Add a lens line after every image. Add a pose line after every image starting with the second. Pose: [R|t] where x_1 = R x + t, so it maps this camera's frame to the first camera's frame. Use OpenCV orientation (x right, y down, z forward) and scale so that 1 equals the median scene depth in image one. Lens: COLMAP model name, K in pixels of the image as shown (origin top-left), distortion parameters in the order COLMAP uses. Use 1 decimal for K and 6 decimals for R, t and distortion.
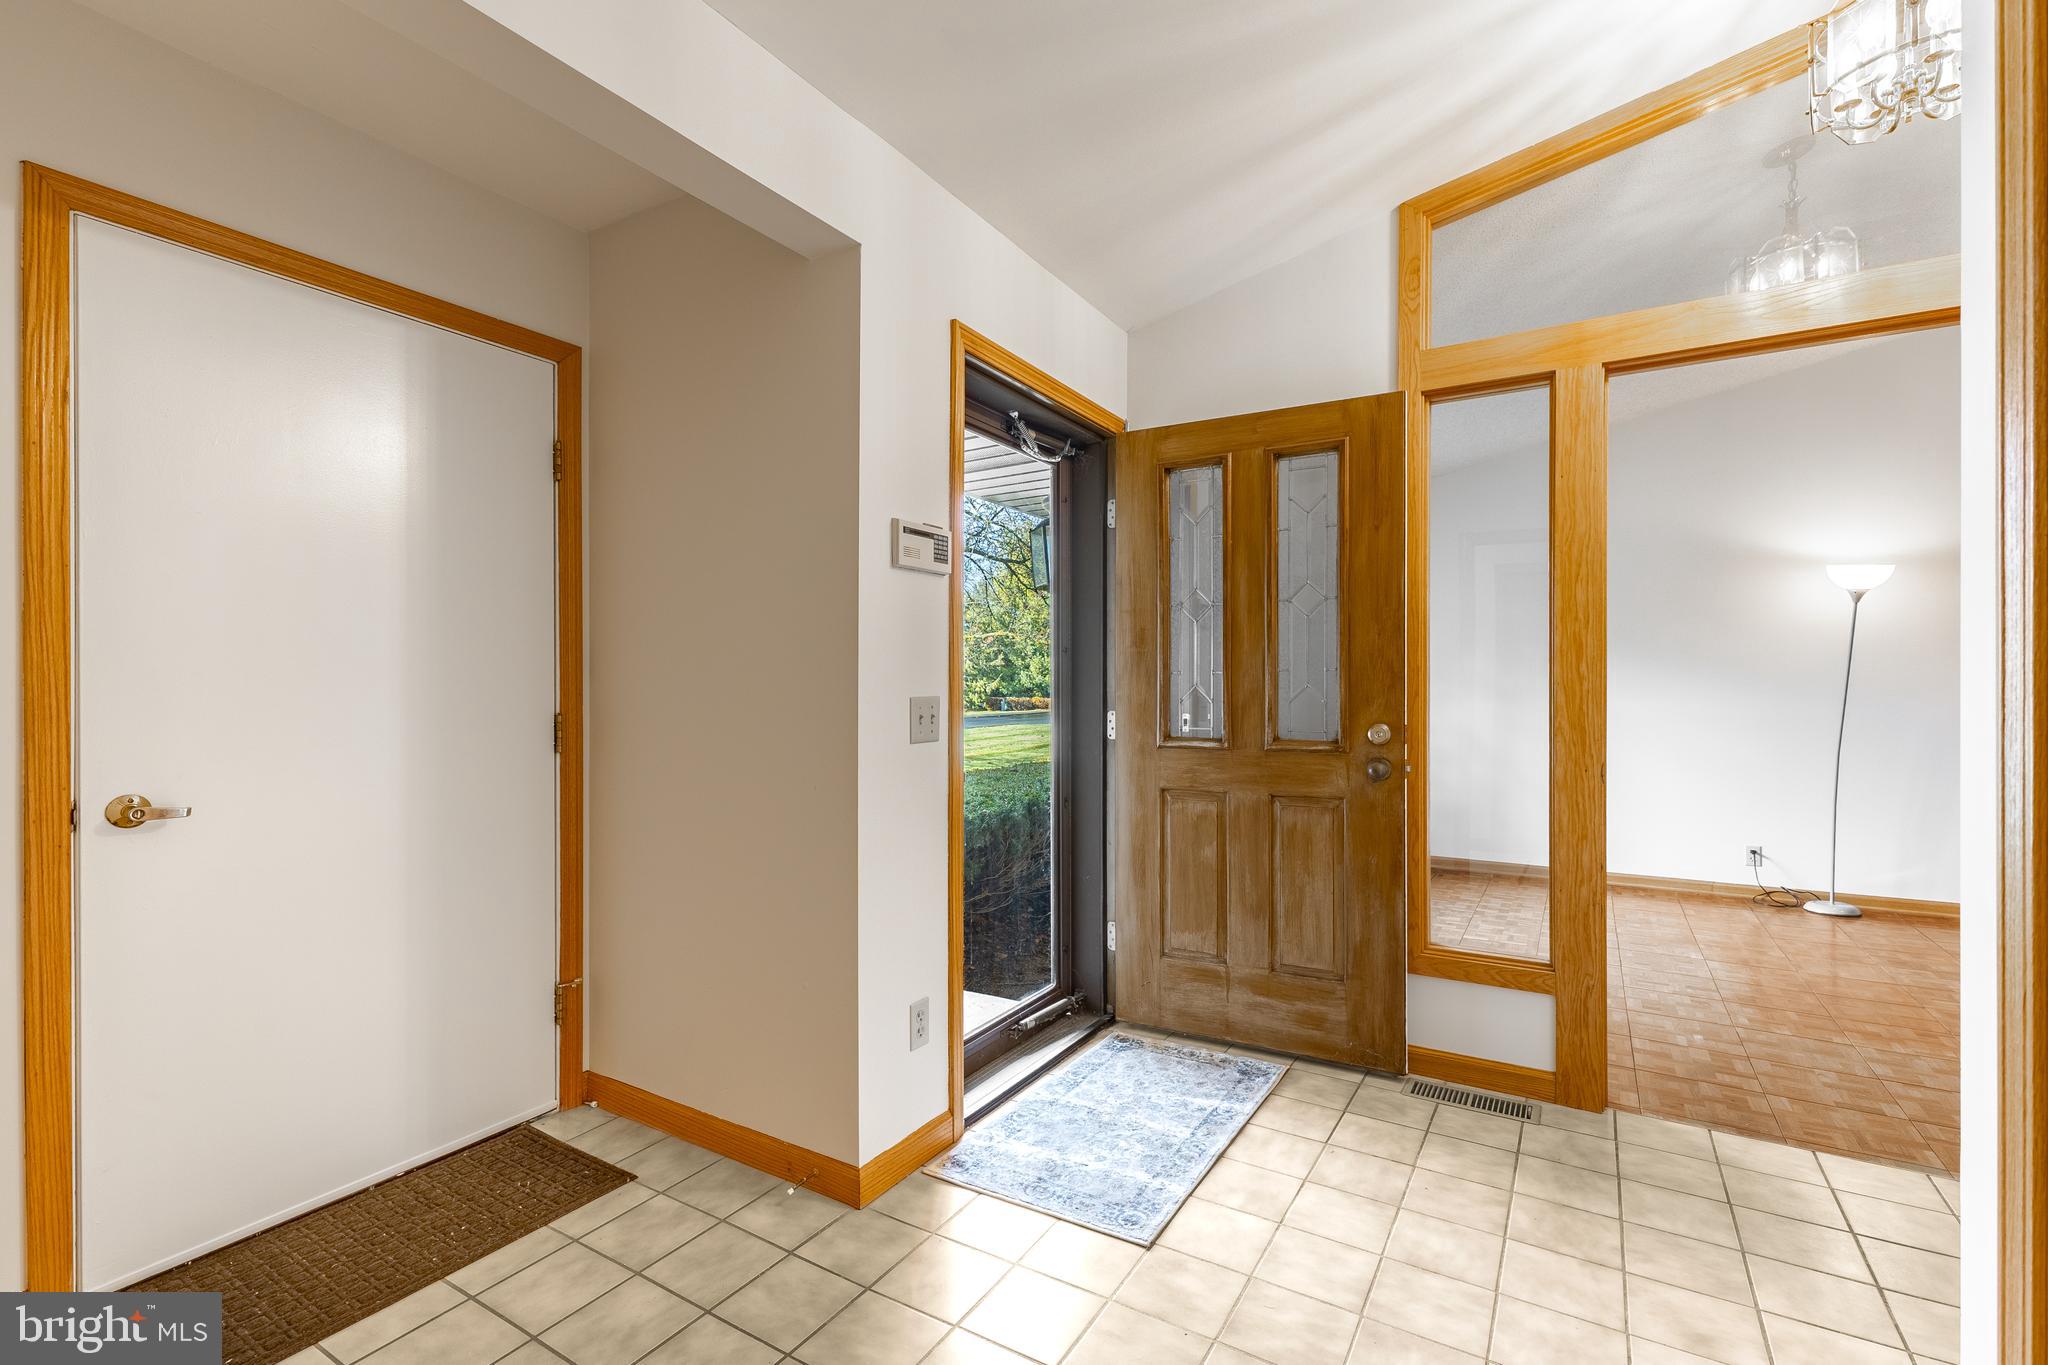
lens RADIAL K [[897.4, 0, 1029.6], [0, 897.4, 687.0], [0, 0, 1]] dist [0.004220, -0.000004]
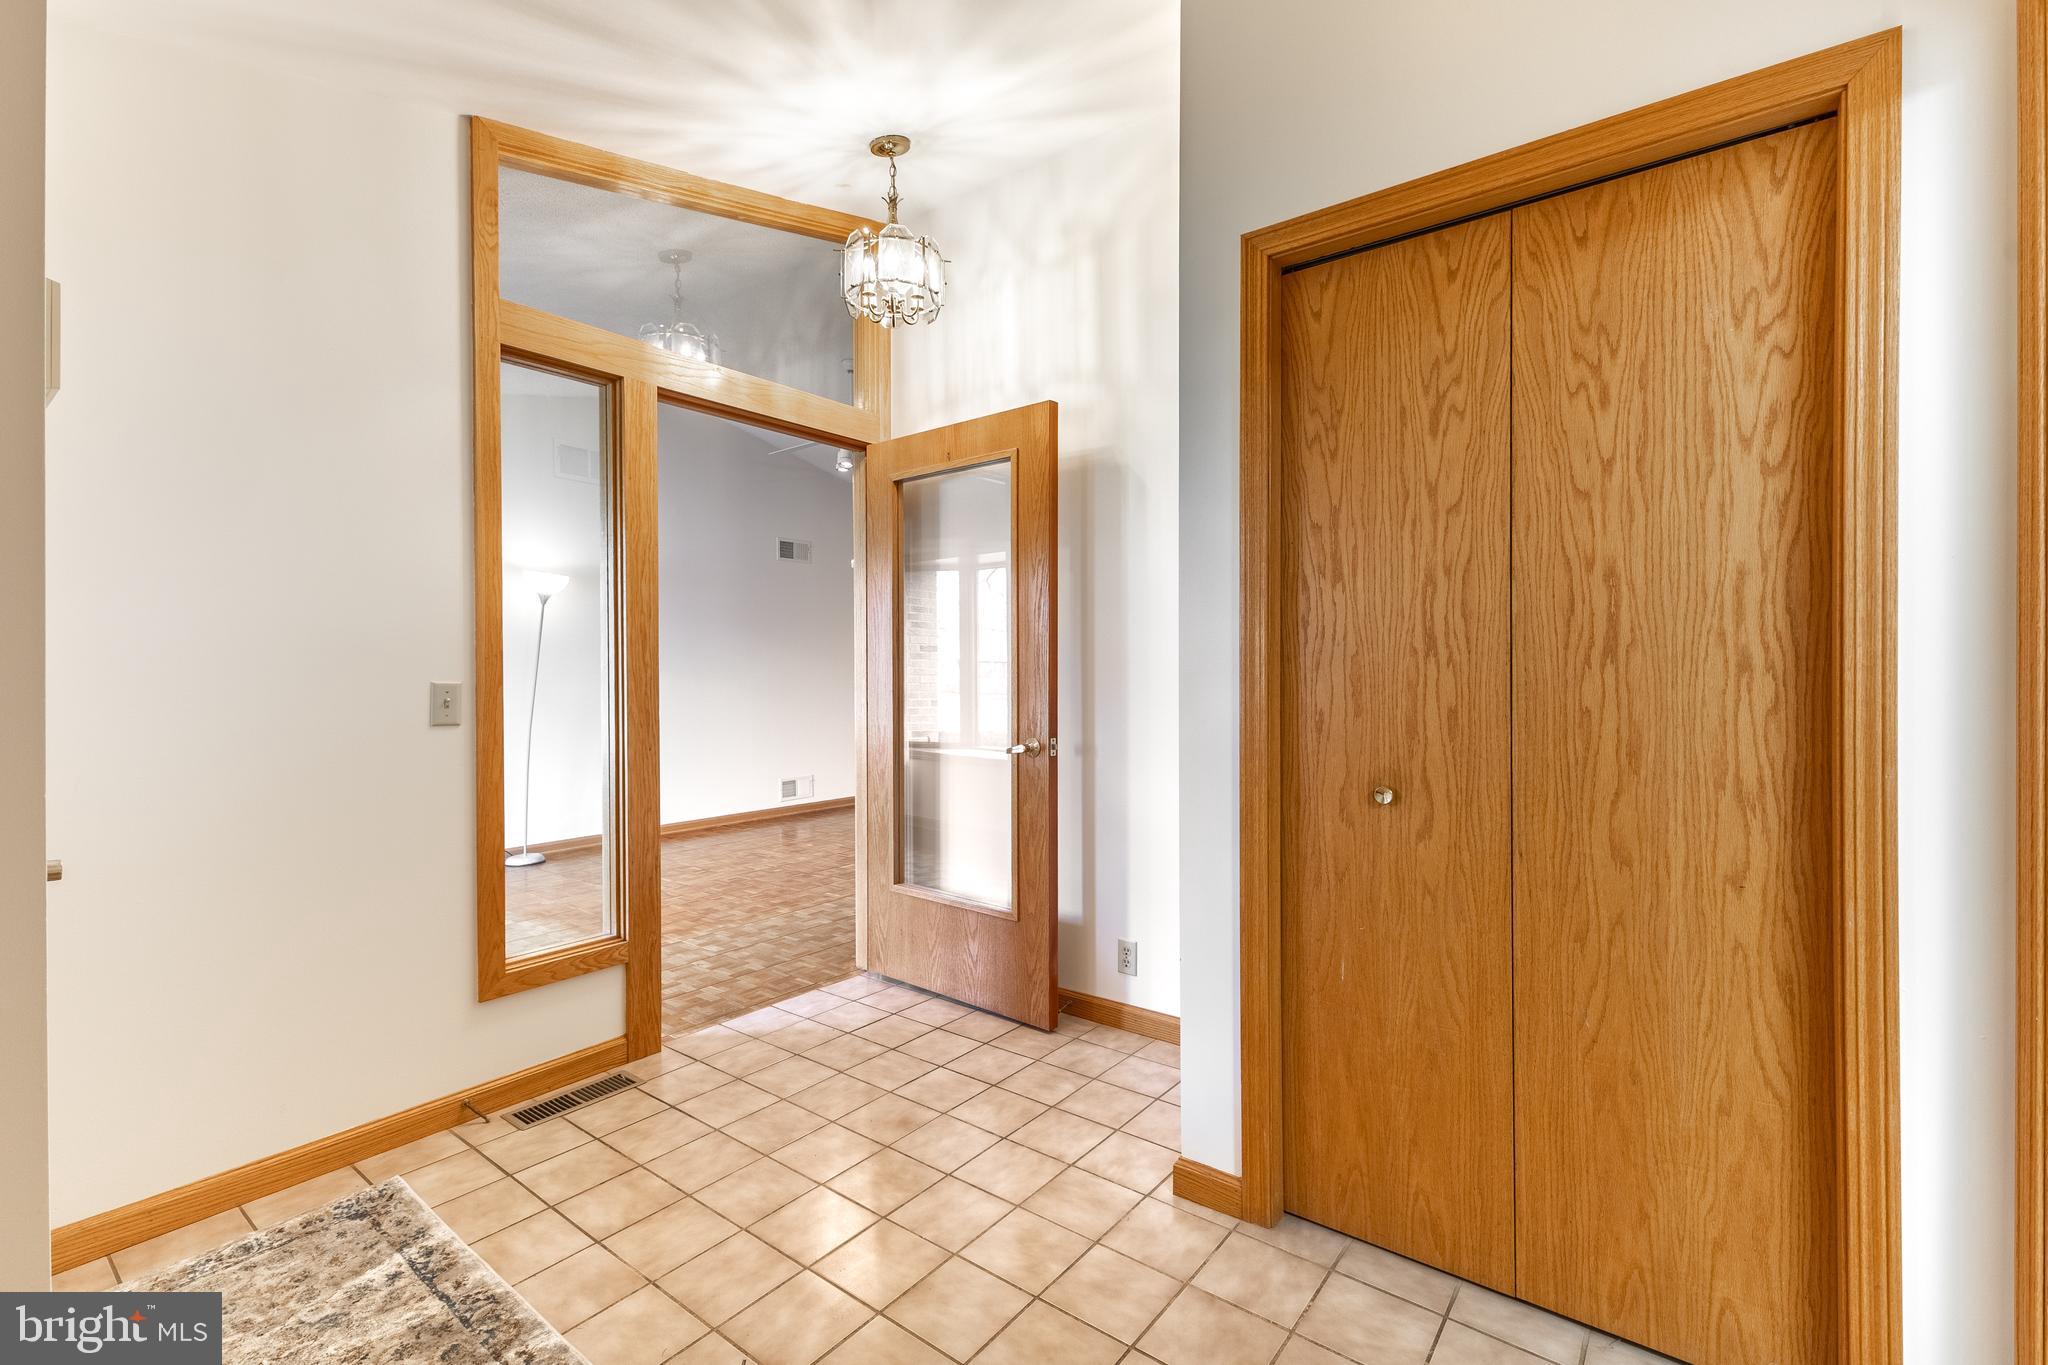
lens RADIAL K [[897.4, 0, 1023.6], [0, 897.4, 677.2], [0, 0, 1]] dist [0.004220, -0.000004]
pose [[0.118270, -0.005797, 0.992965, -0.432286], [0.002312, 0.999982, 0.005563, -0.001245], [-0.992979, 0.001638, 0.118281, 0.413862]]
